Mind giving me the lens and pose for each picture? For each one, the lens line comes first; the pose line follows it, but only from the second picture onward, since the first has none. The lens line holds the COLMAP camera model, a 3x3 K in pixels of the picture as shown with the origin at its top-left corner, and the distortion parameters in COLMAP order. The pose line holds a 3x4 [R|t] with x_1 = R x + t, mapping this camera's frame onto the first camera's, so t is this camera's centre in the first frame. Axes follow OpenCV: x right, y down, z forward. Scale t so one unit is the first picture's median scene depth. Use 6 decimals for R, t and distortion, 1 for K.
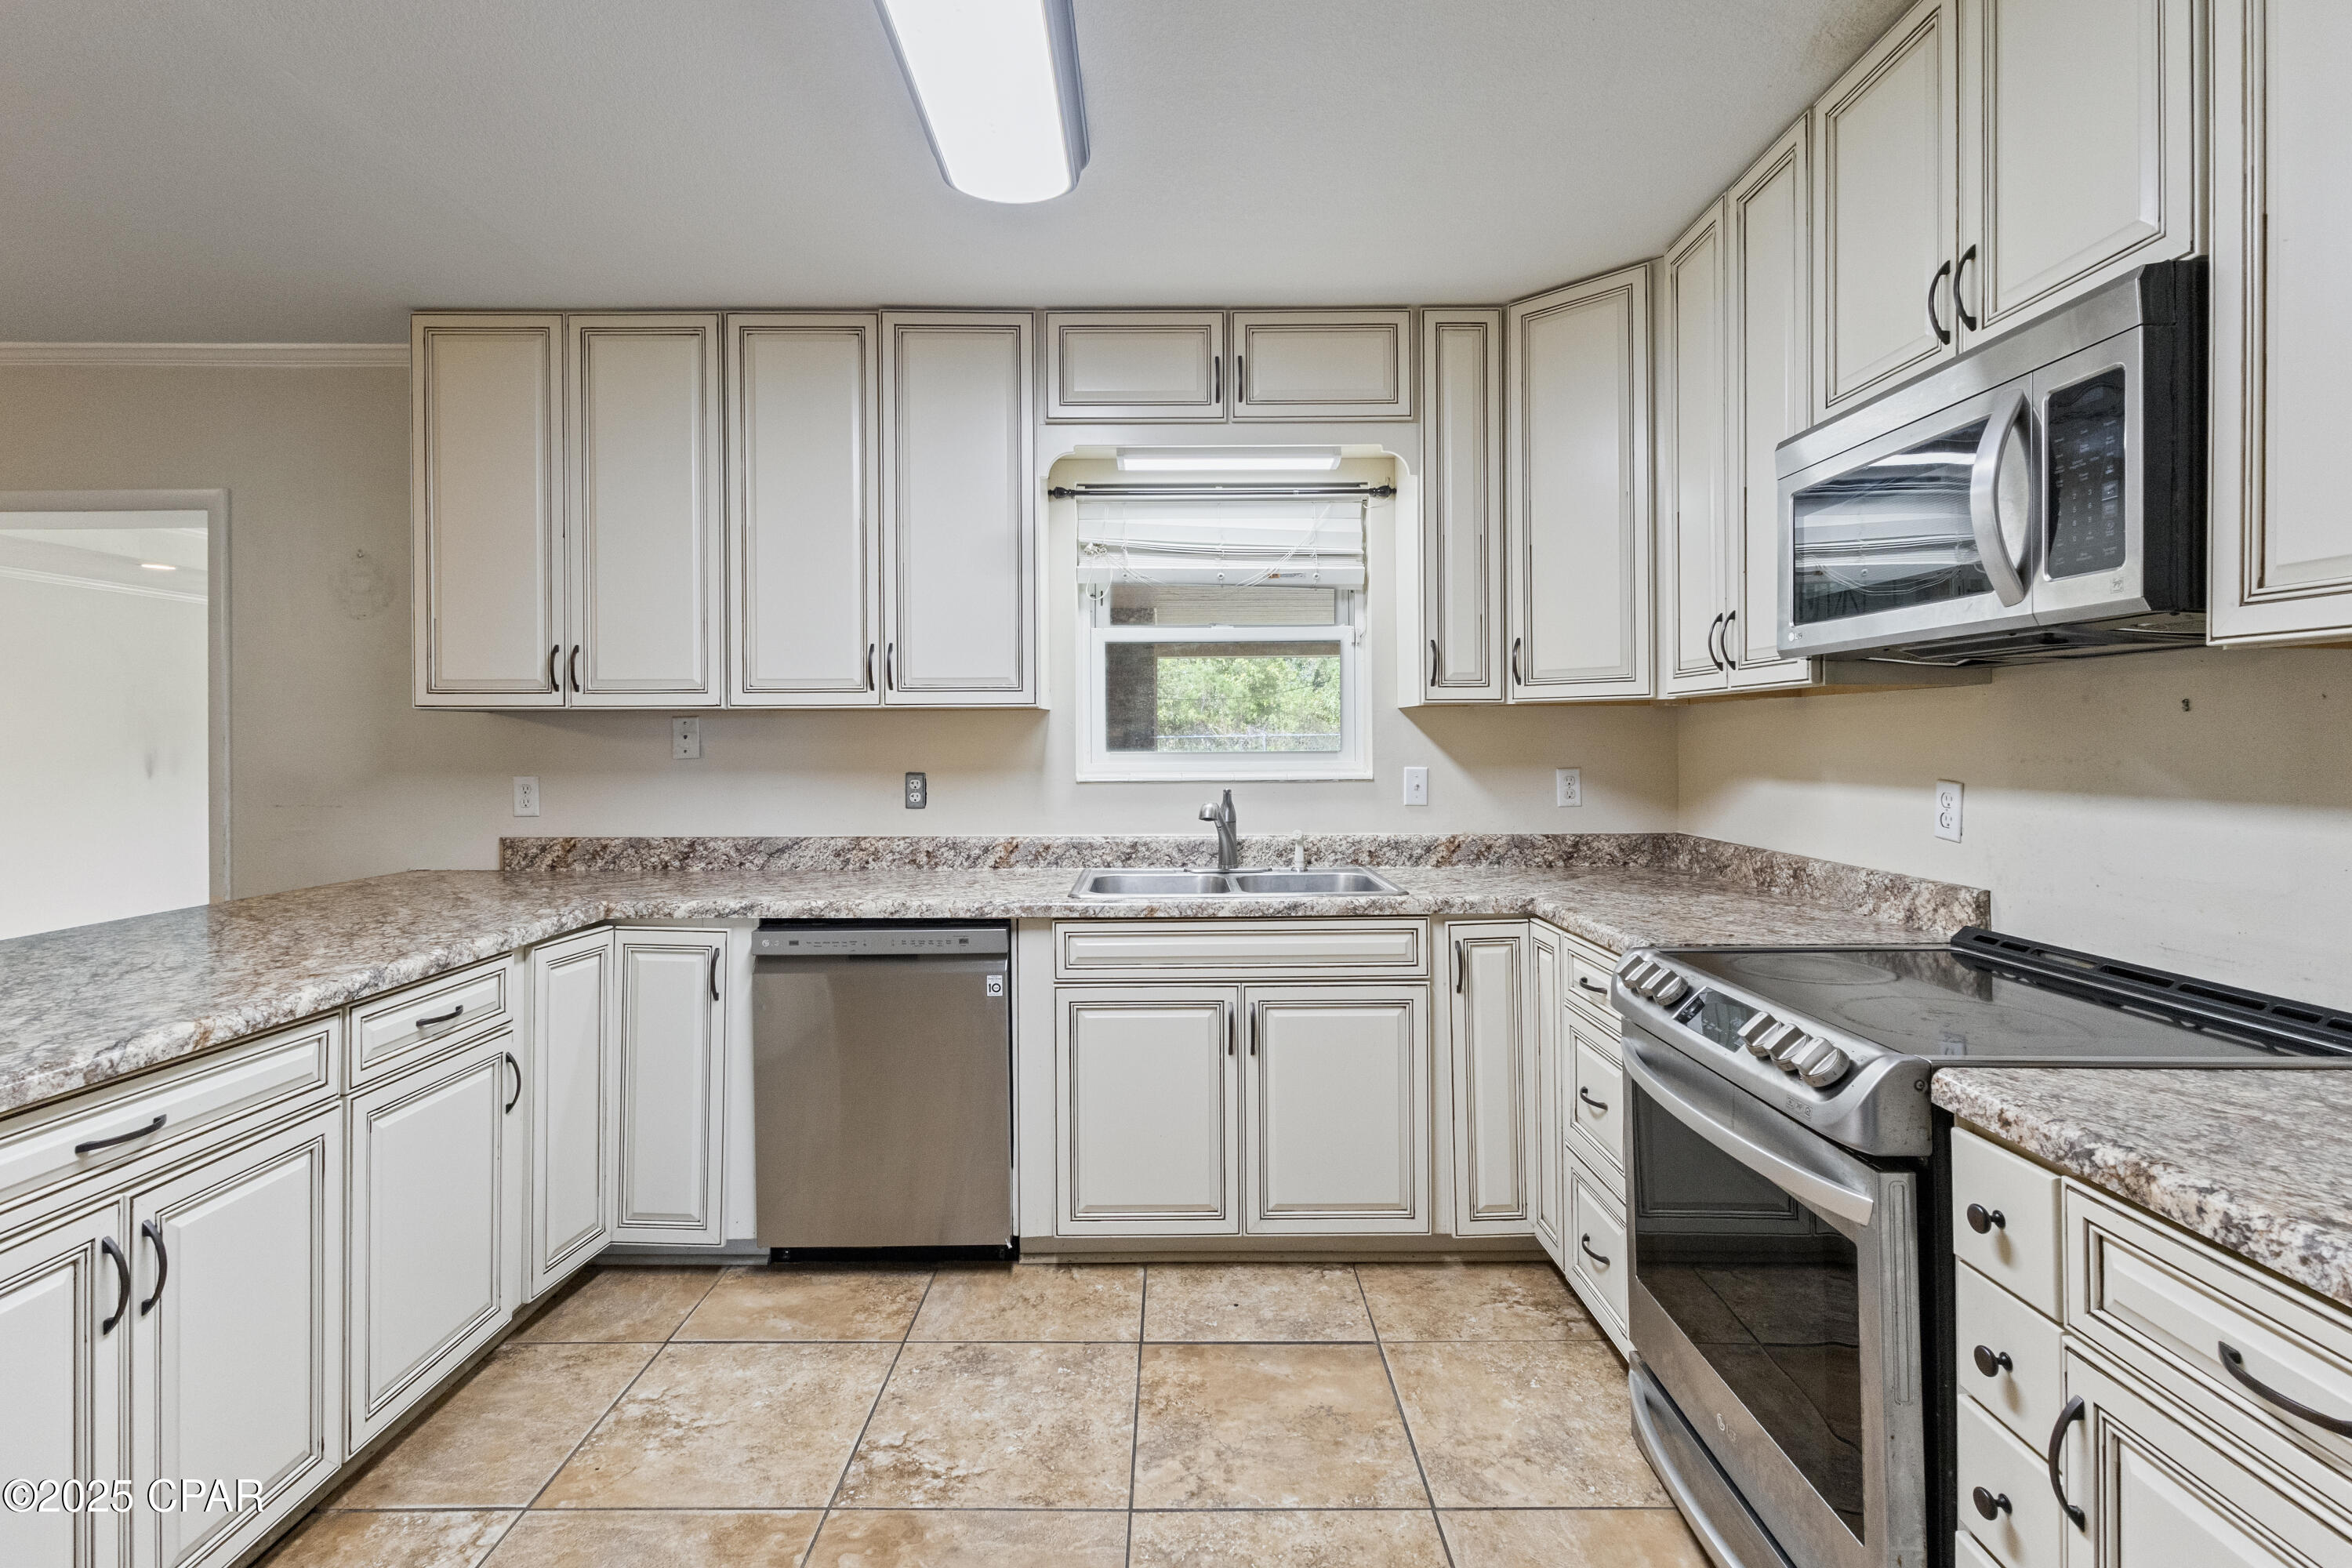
lens RADIAL K [[1099.3, 0, 1172.9], [0, 1099.3, 738.9], [0, 0, 1]] dist [-0.003089, 0.004957]
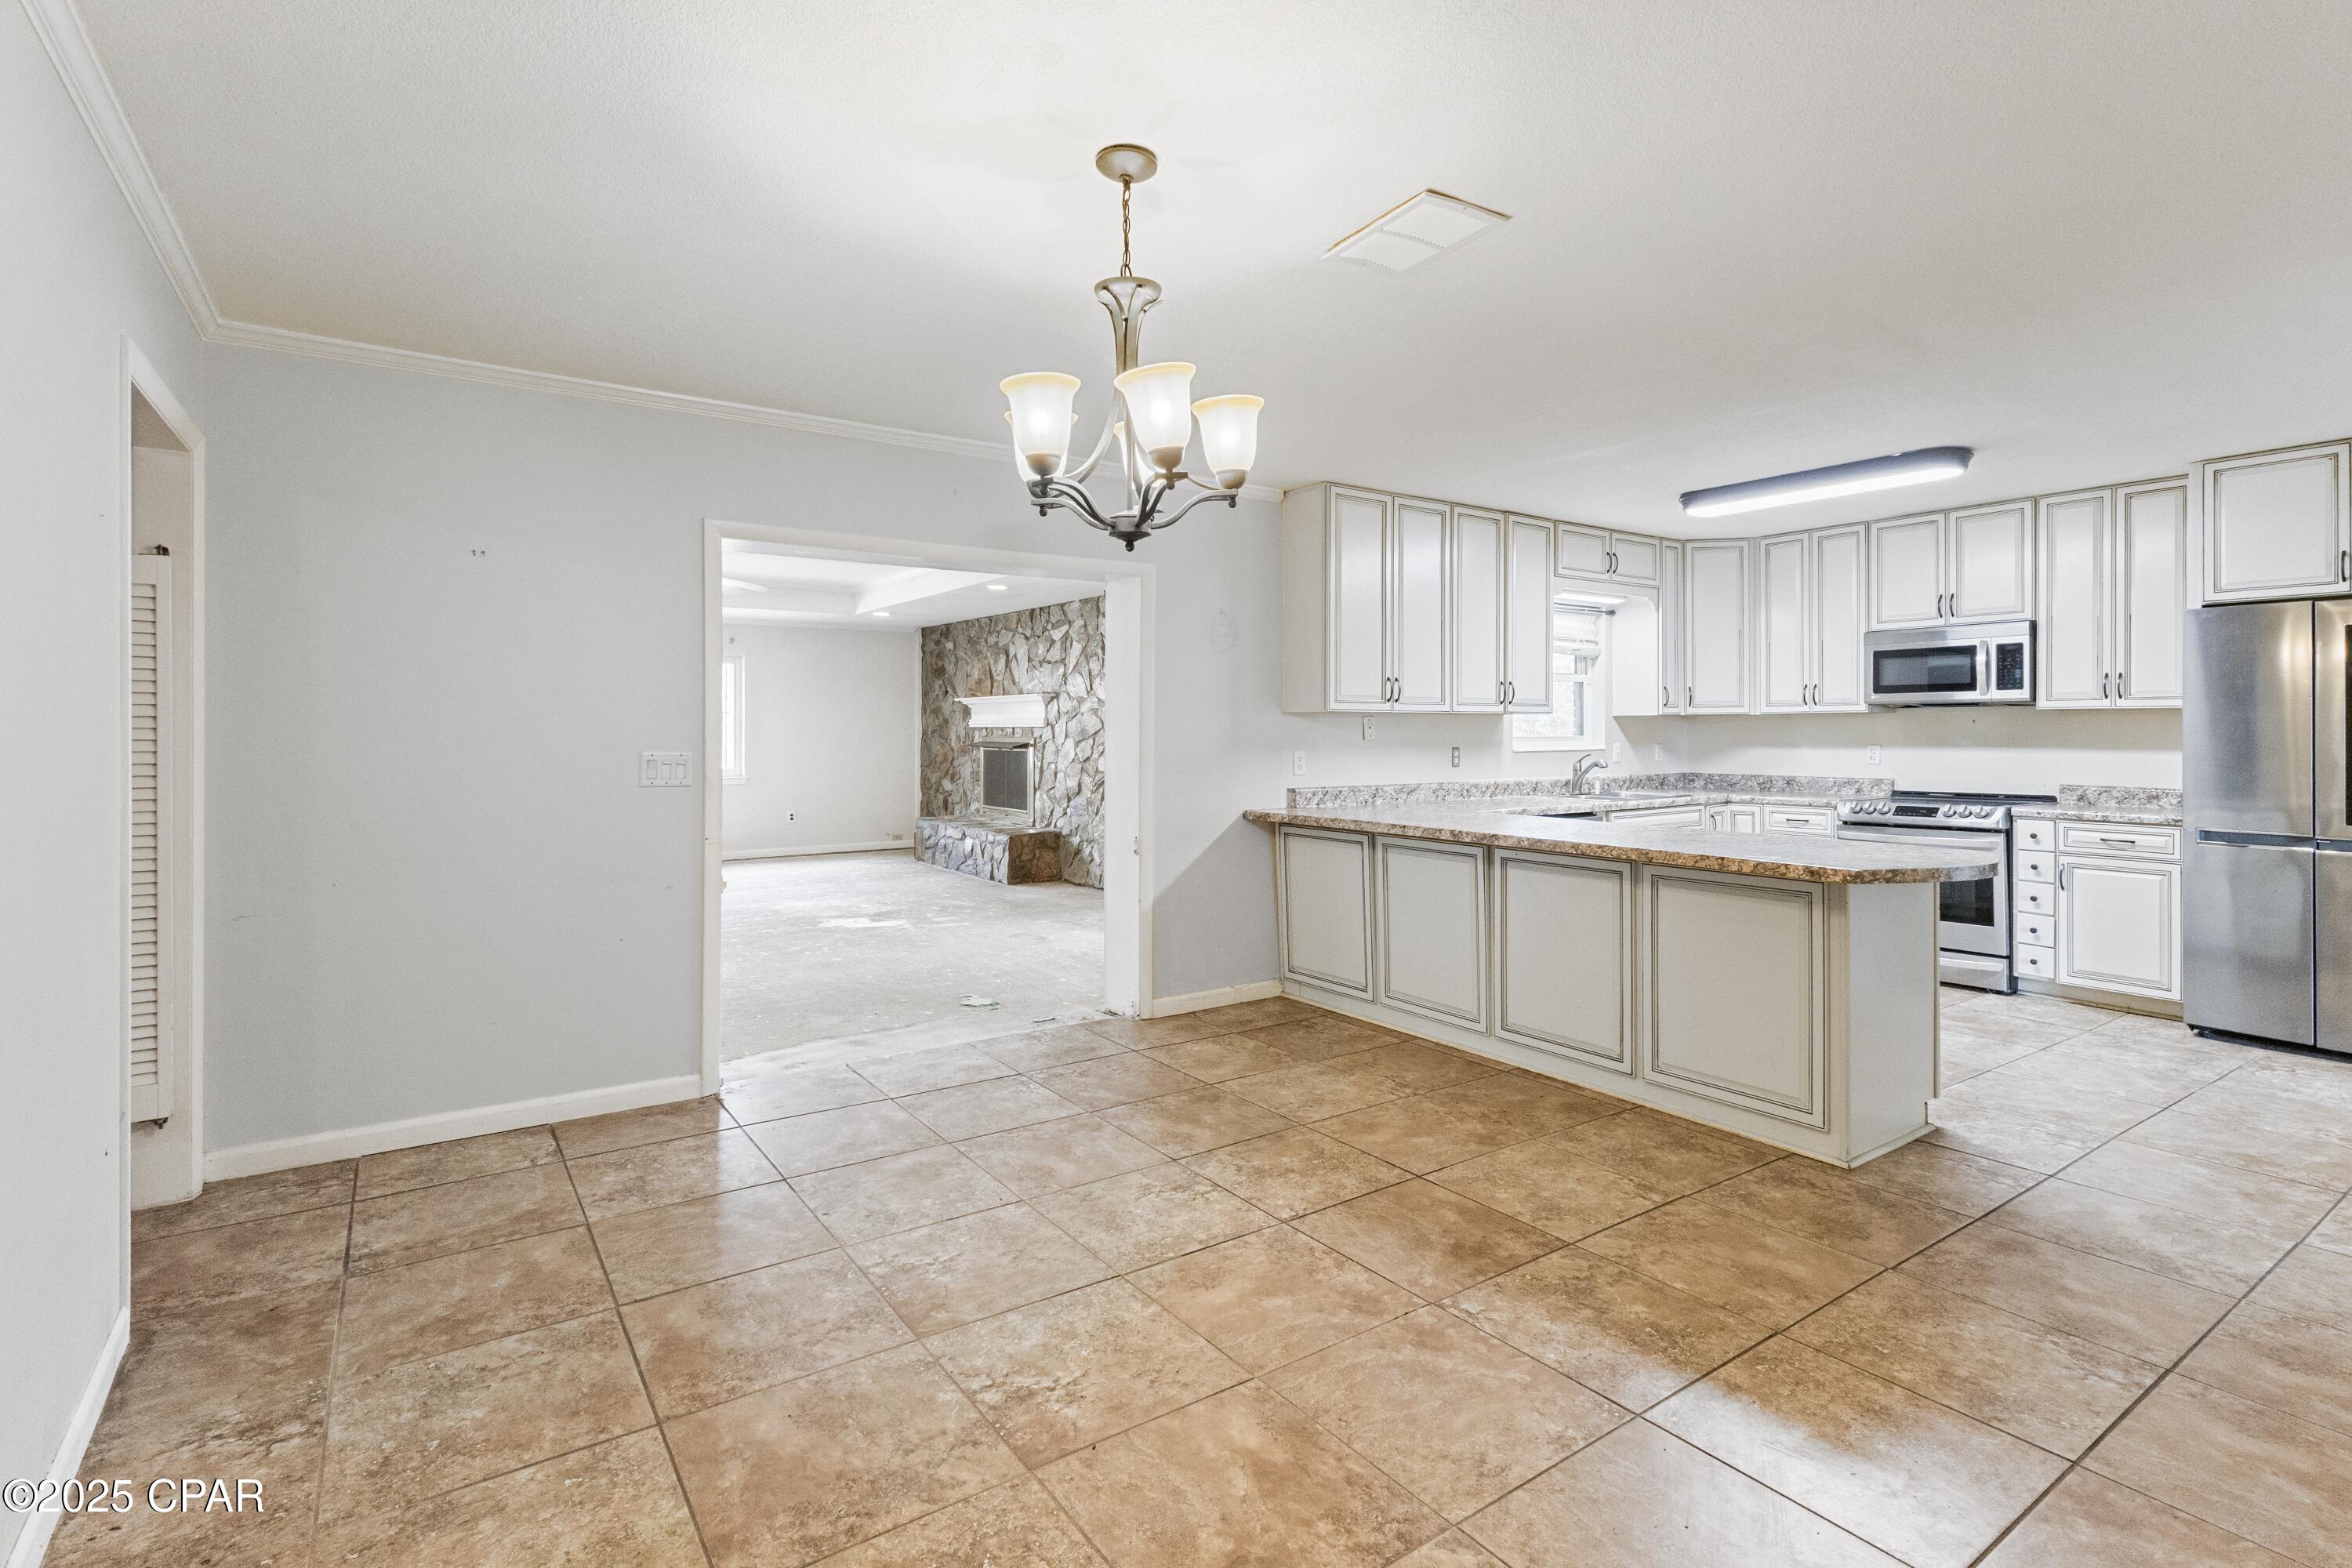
lens RADIAL K [[1105.4, 0, 1163.5], [0, 1105.4, 727.2], [0, 0, 1]] dist [0.001628, 0.001137]
pose [[0.829343, 0.004251, 0.558723, -2.091488], [-0.001834, 0.999986, -0.004887, 0.007650], [-0.558737, 0.003028, 0.829340, -0.340785]]
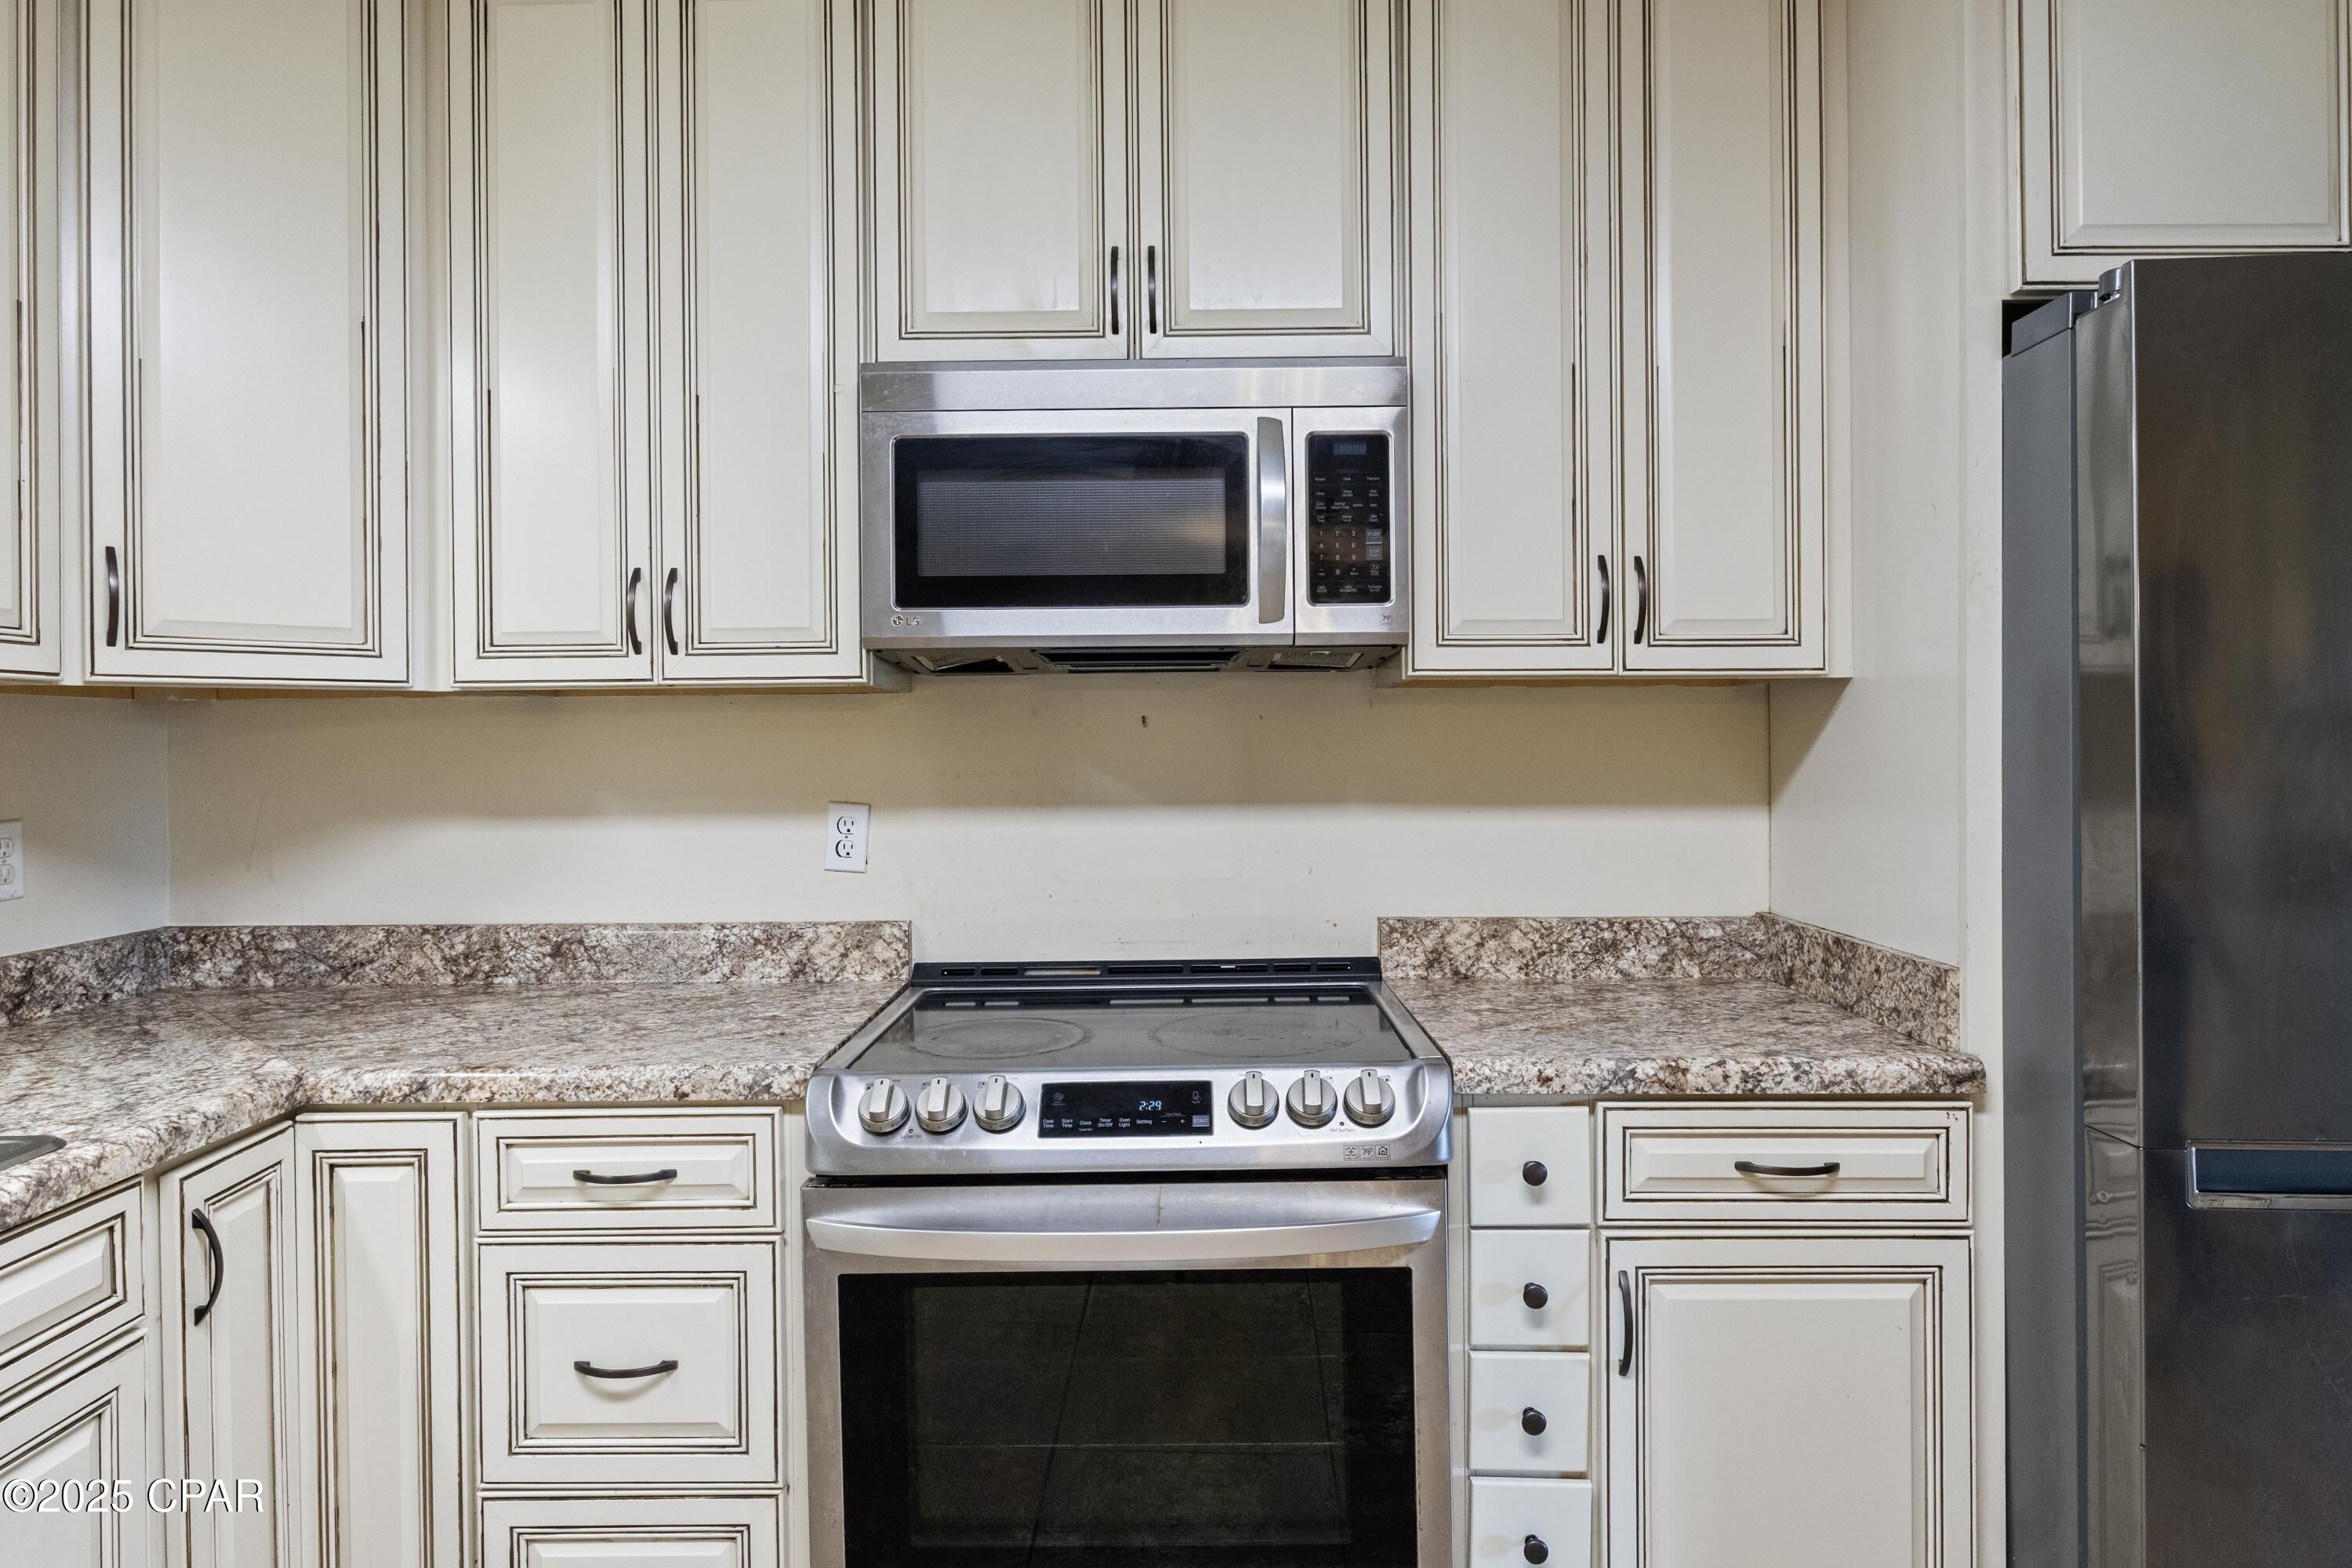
lens RADIAL K [[1381.2, 0, 1173.1], [0, 1381.2, 746.1], [0, 0, 1]] dist [-0.002384, -0.000285]
pose [[0.007822, 0.003554, 0.999963, -0.300989], [0.007969, 0.999962, -0.003616, -0.000061], [-0.999938, 0.007997, 0.007793, 0.593541]]
